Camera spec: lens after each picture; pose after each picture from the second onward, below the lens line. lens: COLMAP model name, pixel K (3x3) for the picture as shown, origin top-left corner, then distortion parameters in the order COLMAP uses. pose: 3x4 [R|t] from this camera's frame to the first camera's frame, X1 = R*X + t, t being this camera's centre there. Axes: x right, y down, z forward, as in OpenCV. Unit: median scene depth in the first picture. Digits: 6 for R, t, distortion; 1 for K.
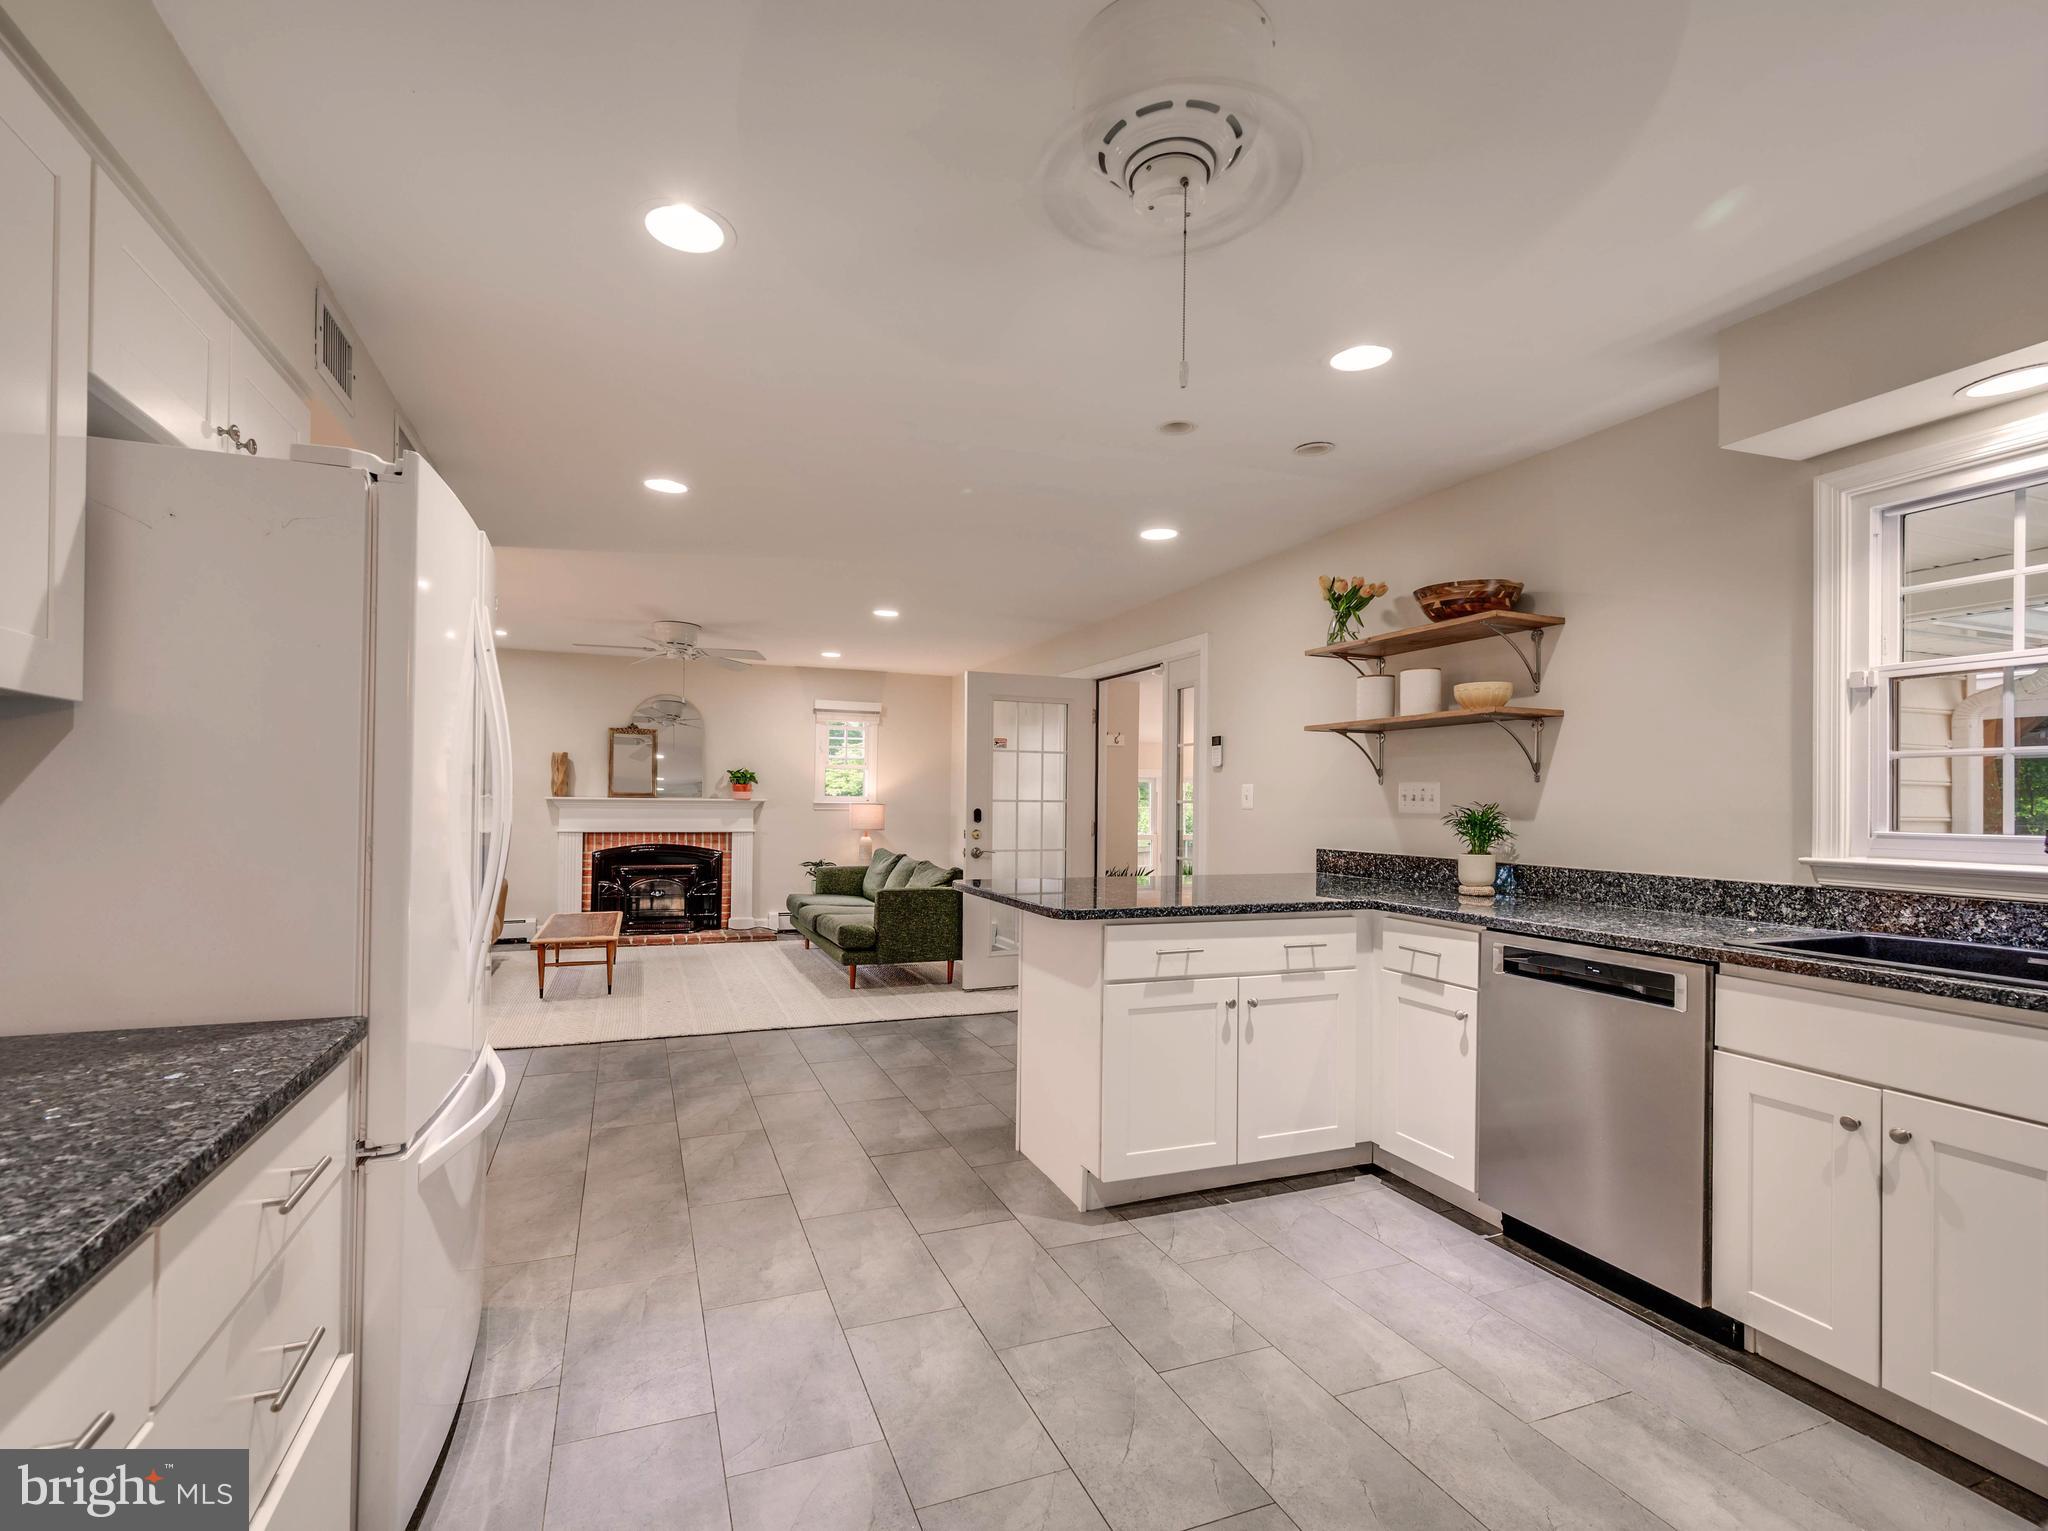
lens RADIAL K [[961.8, 0, 1000.3], [0, 961.8, 793.0], [0, 0, 1]] dist [-0.004392, -0.000525]
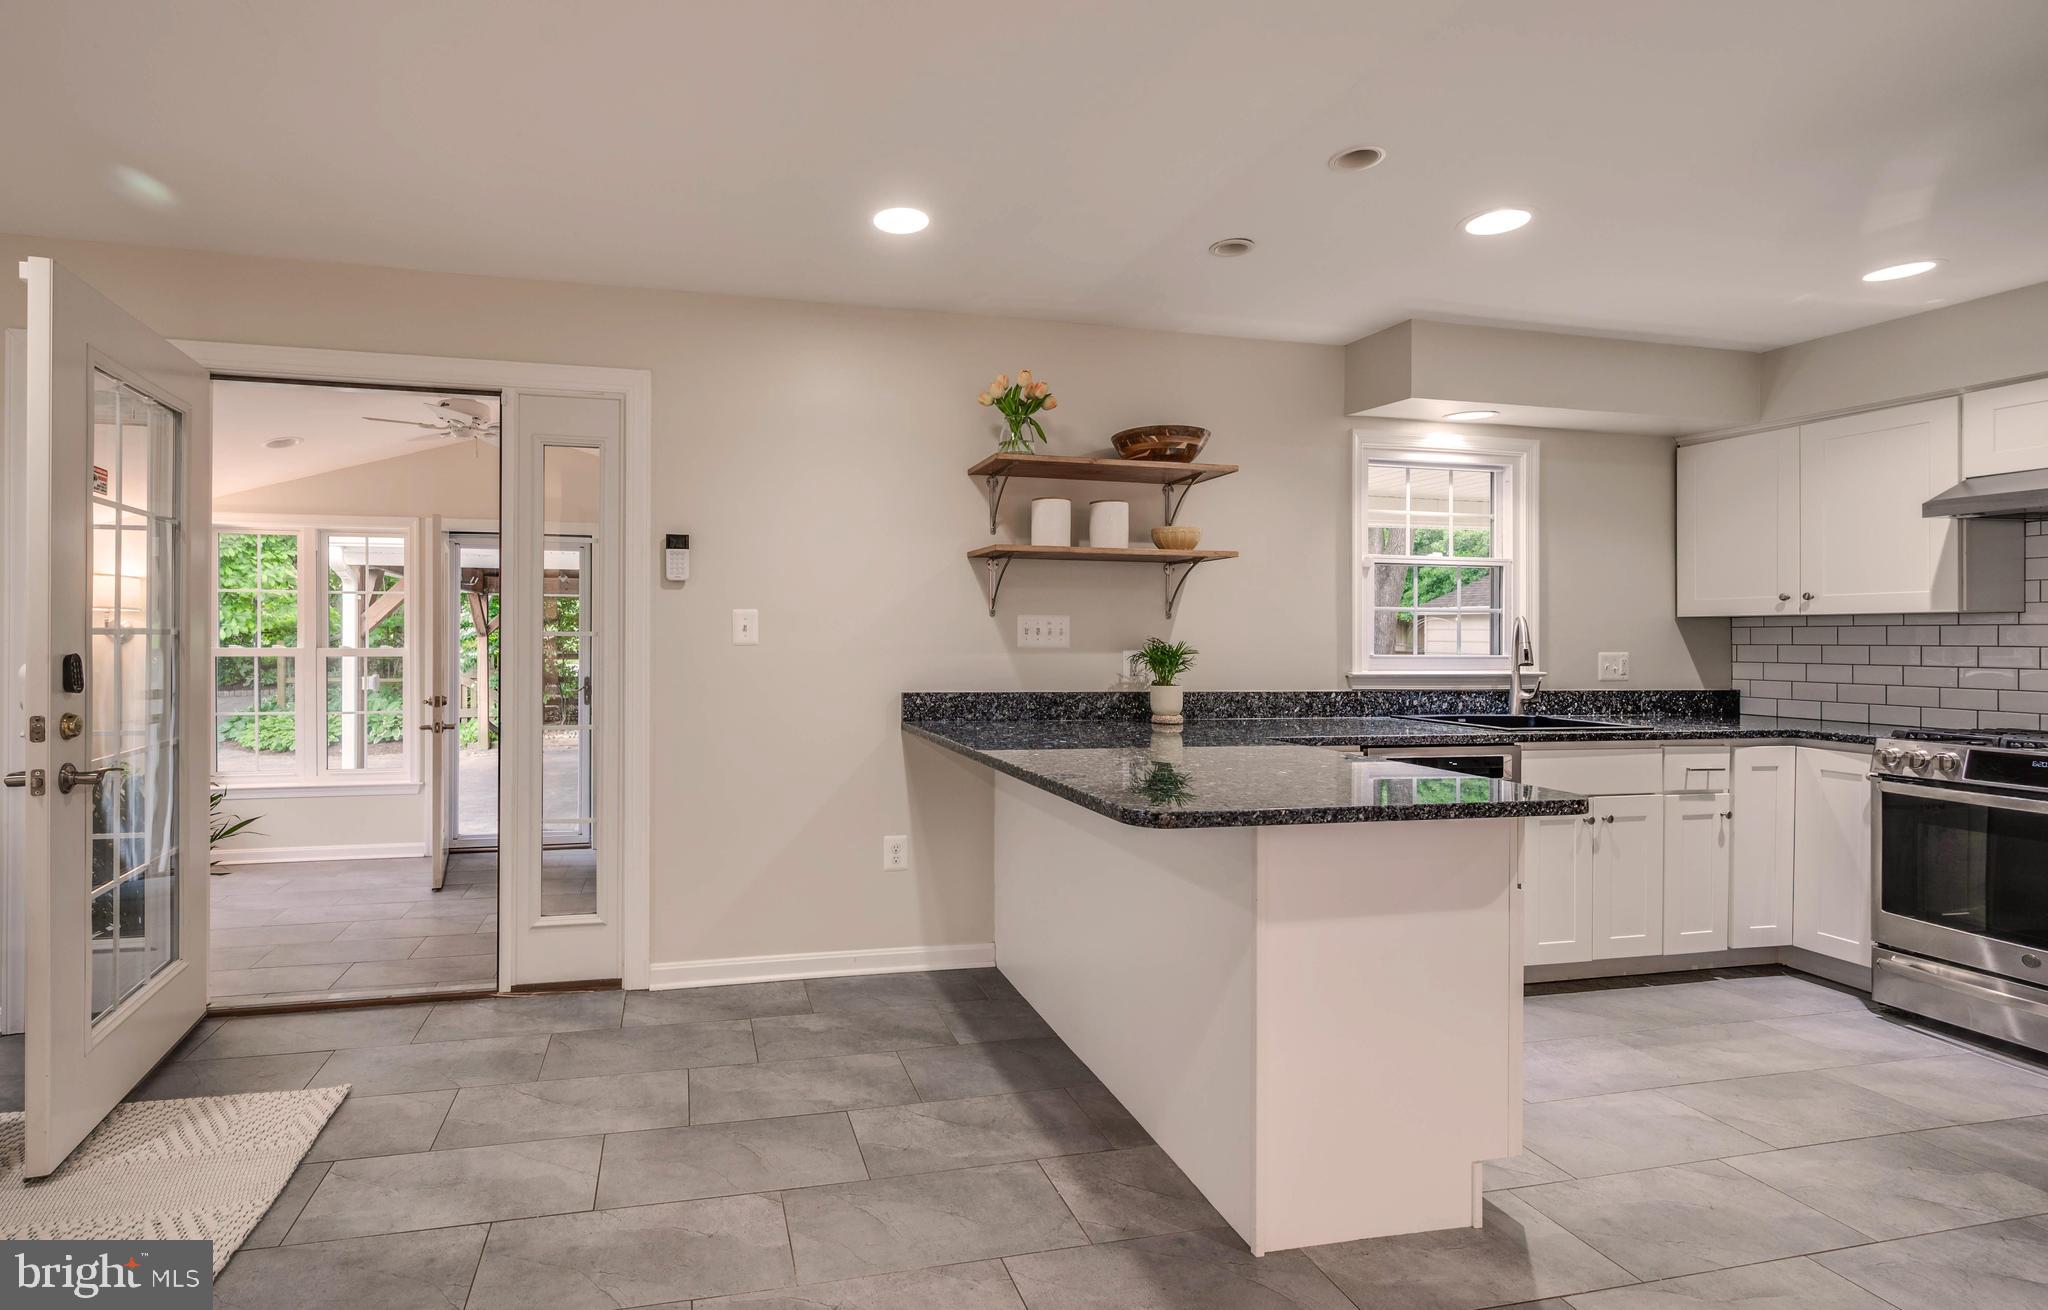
lens RADIAL K [[905.8, 0, 864.2], [0, 905.8, 628.3], [0, 0, 1]] dist [-0.001100, 0.000130]
pose [[0.158163, -0.002292, 0.987410, -0.589240], [-0.014730, 0.999881, 0.004680, 0.000208], [-0.987303, -0.015285, 0.158111, 1.237966]]
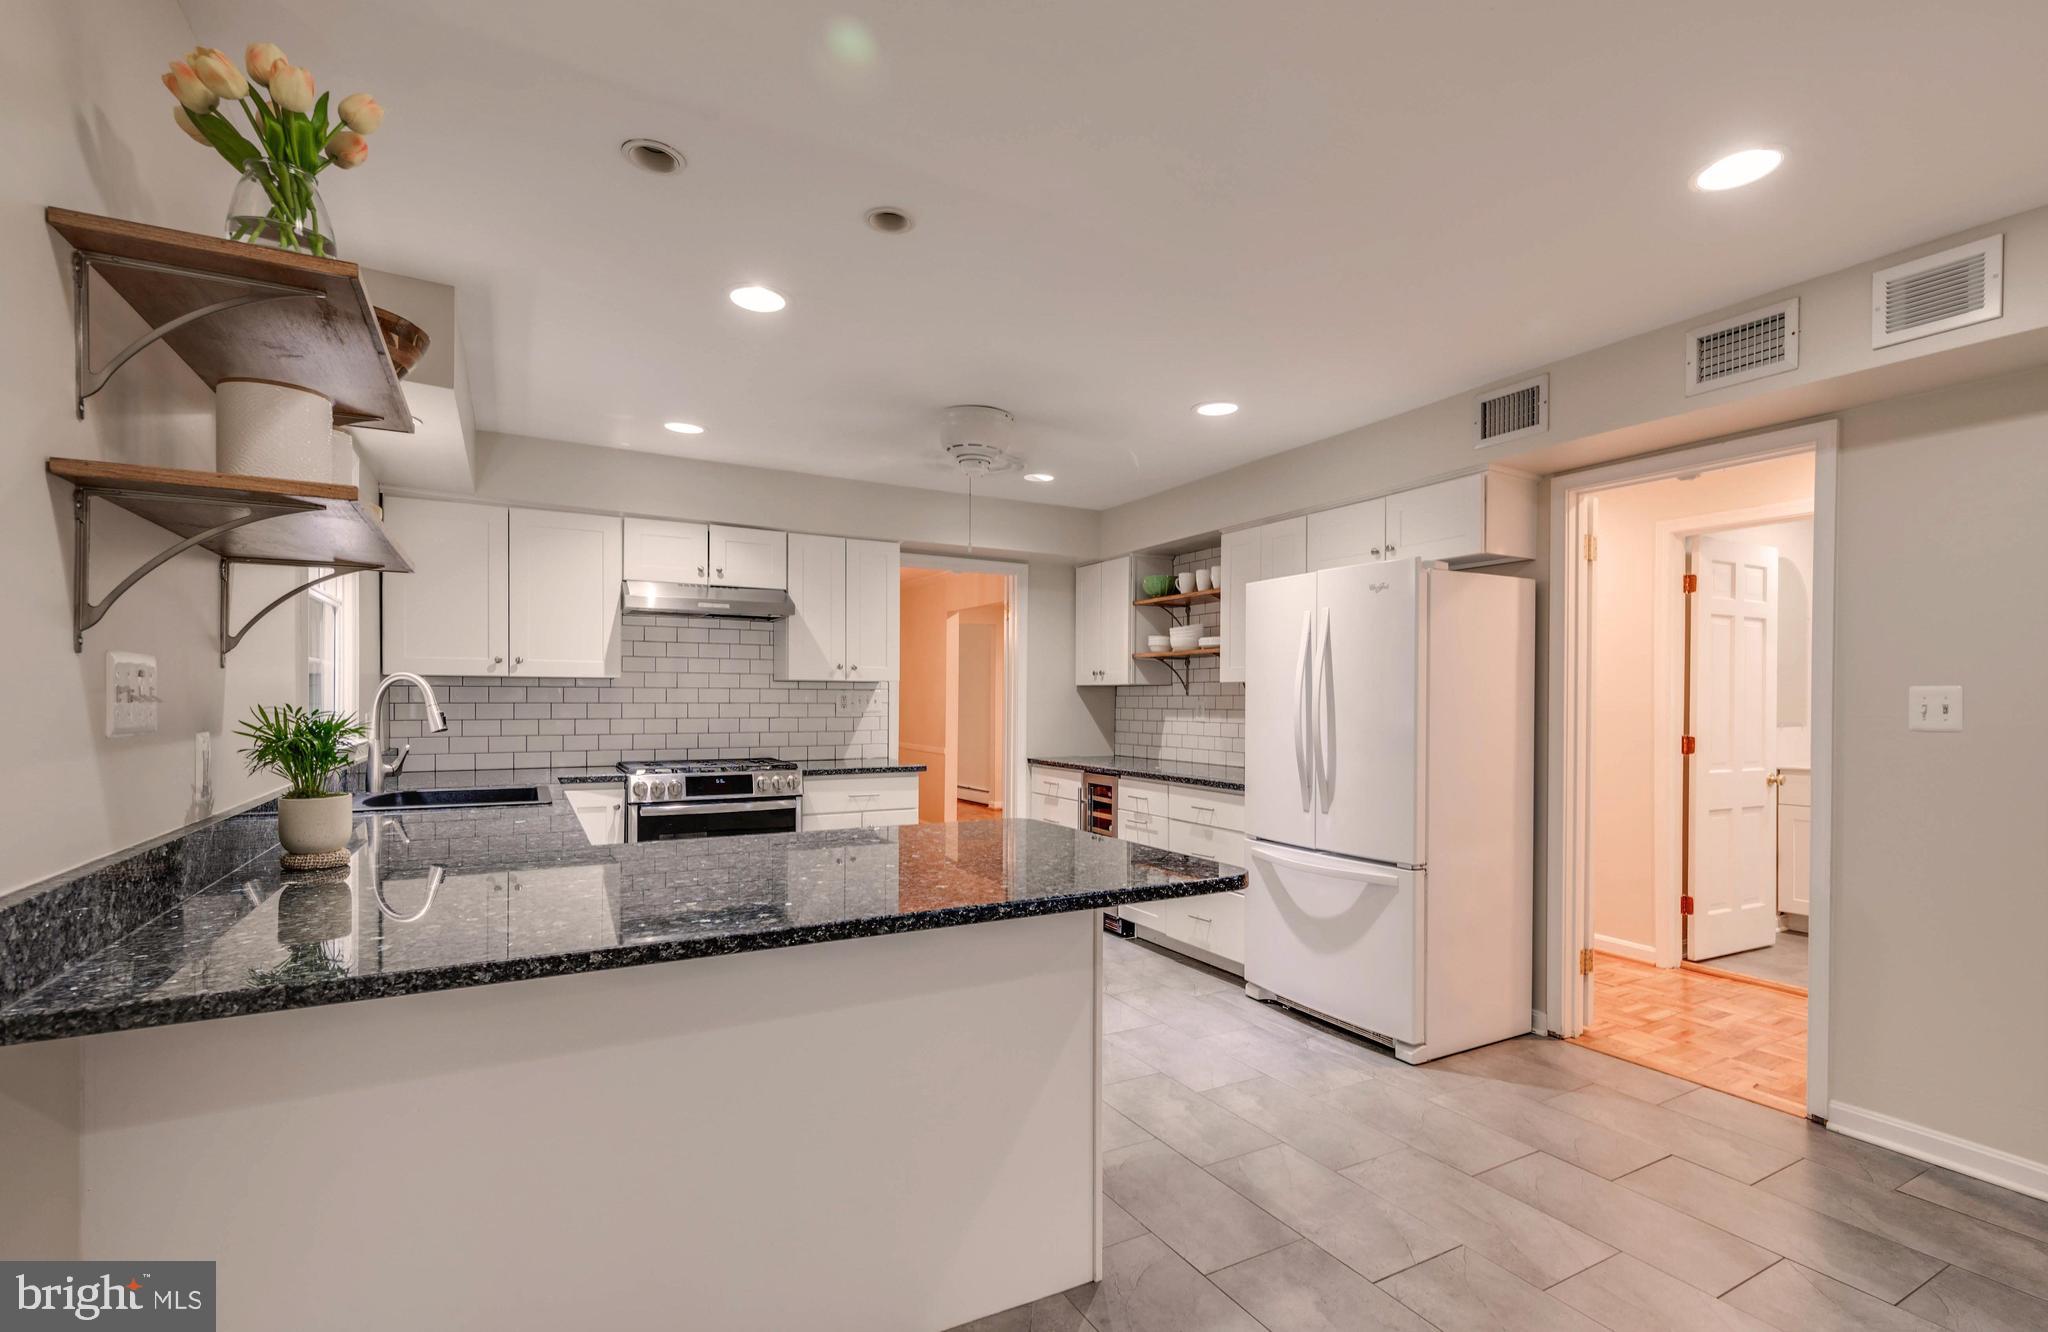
lens RADIAL K [[941.5, 0, 1083.5], [0, 941.5, 707.5], [0, 0, 1]] dist [0.001532, 0.000401]
pose [[-0.985847, -0.017050, -0.166781, 0.145570], [-0.016957, 0.999854, -0.001979, 0.004129], [0.166790, 0.000878, -0.985992, 1.715297]]
